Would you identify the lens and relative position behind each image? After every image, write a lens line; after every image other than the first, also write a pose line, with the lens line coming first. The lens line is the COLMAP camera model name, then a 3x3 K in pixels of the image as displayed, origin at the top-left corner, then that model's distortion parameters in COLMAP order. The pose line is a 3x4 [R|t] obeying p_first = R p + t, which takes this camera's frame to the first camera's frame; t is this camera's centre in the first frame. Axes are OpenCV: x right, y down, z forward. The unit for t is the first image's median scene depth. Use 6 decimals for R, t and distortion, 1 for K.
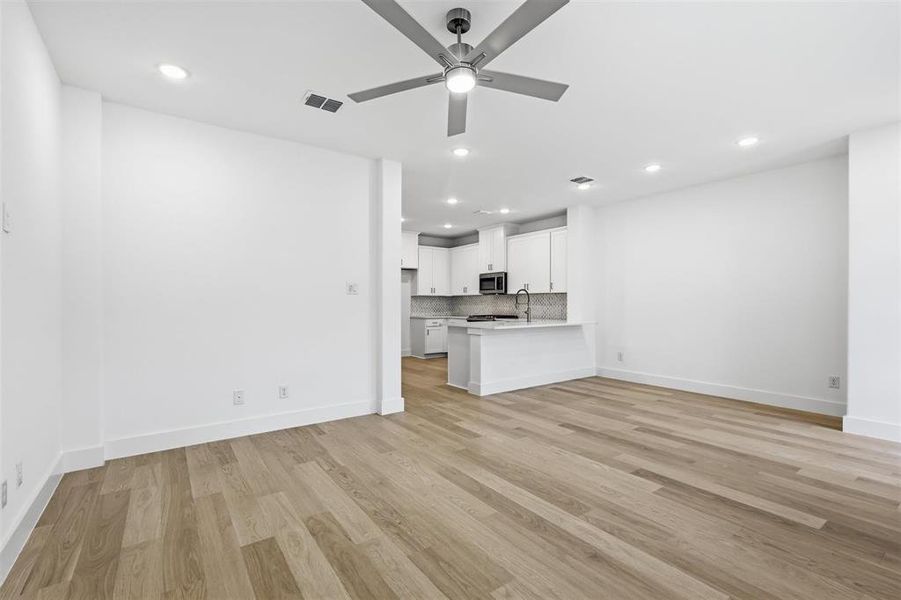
lens RADIAL K [[396.7, 0, 444.2], [0, 396.7, 300.7], [0, 0, 1]] dist [0.009498, -0.000352]
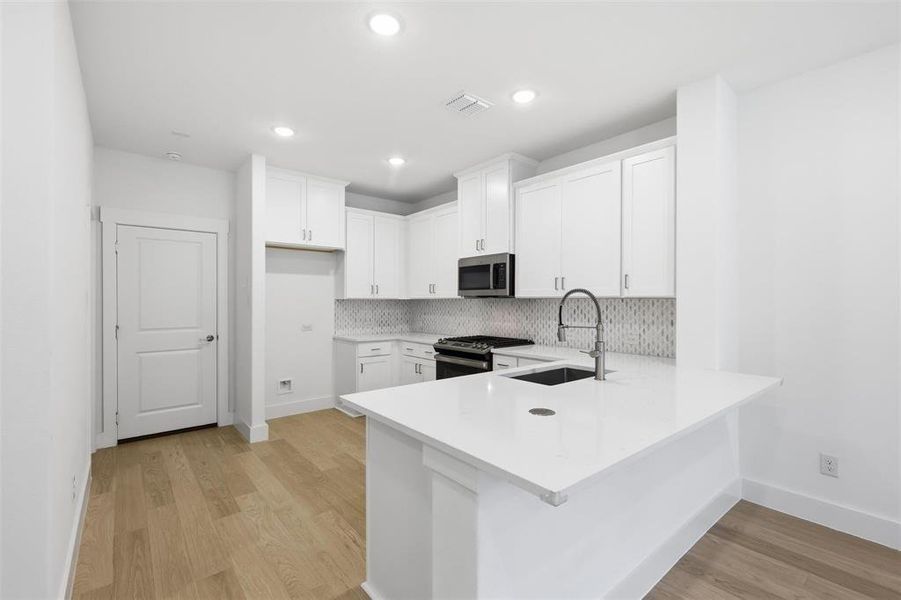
lens RADIAL K [[396.7, 0, 448.0], [0, 396.7, 301.1], [0, 0, 1]] dist [0.009498, -0.000352]
pose [[0.996854, 0.000486, 0.079258, 0.034060], [-0.001101, 0.999970, 0.007719, -0.015857], [-0.079252, -0.007782, 0.996824, 0.491292]]
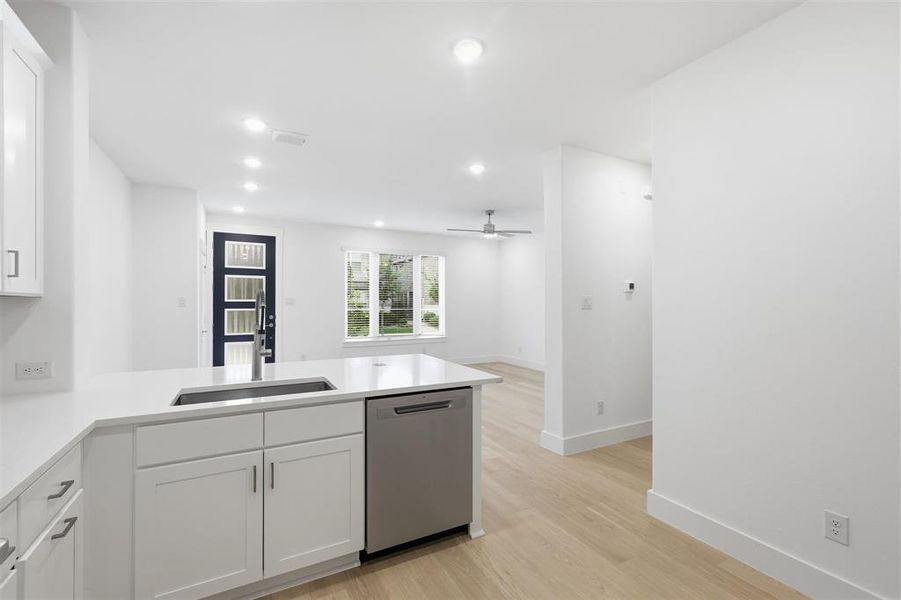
lens RADIAL K [[396.7, 0, 453.6], [0, 396.7, 301.1], [0, 0, 1]] dist [0.009498, -0.000352]
pose [[-0.993733, -0.002482, 0.111755, -0.005725], [-0.003458, 0.999958, -0.008539, -0.012557], [-0.111729, -0.008872, -0.993699, 1.019319]]
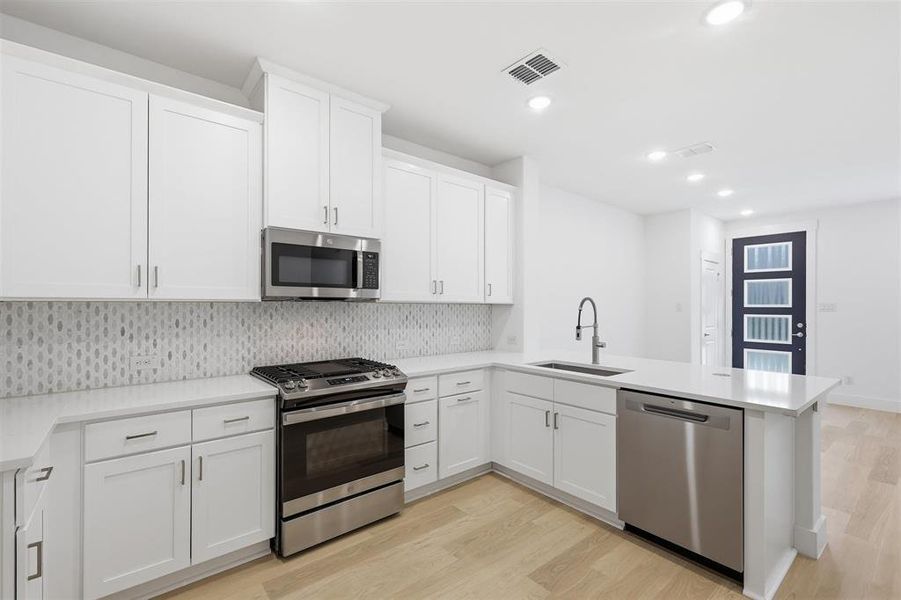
lens RADIAL K [[396.7, 0, 447.0], [0, 396.7, 306.9], [0, 0, 1]] dist [0.009498, -0.000352]
pose [[-0.071381, -0.000202, 0.997449, -0.206253], [-0.008025, 0.999968, -0.000371, -0.012093], [-0.997417, -0.008031, -0.071380, 0.926607]]
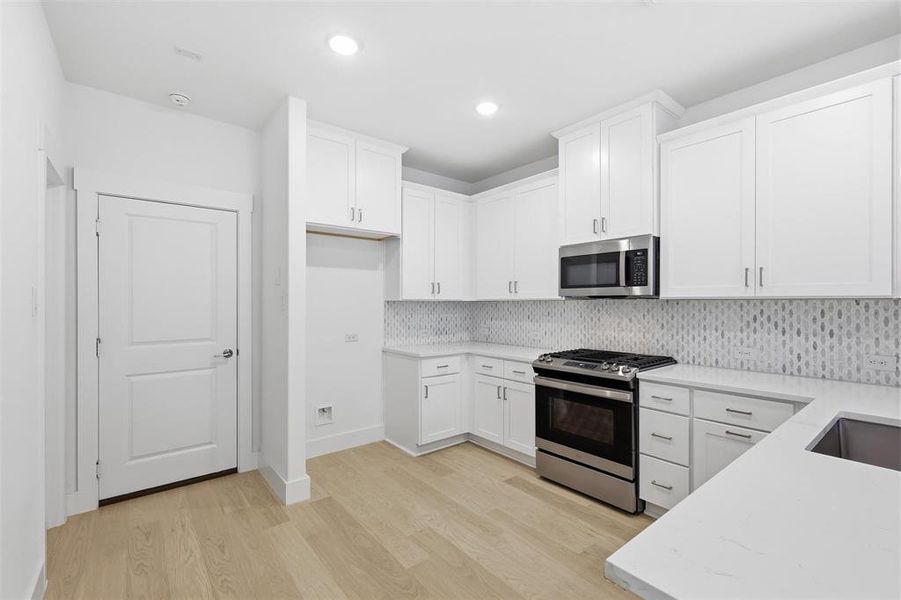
lens RADIAL K [[396.7, 0, 450.6], [0, 396.7, 302.4], [0, 0, 1]] dist [0.009498, -0.000352]
pose [[0.997535, 0.001097, 0.070162, -0.047996], [-0.001543, 0.999979, 0.006307, -0.014938], [-0.070153, -0.006400, 0.997516, 0.637861]]
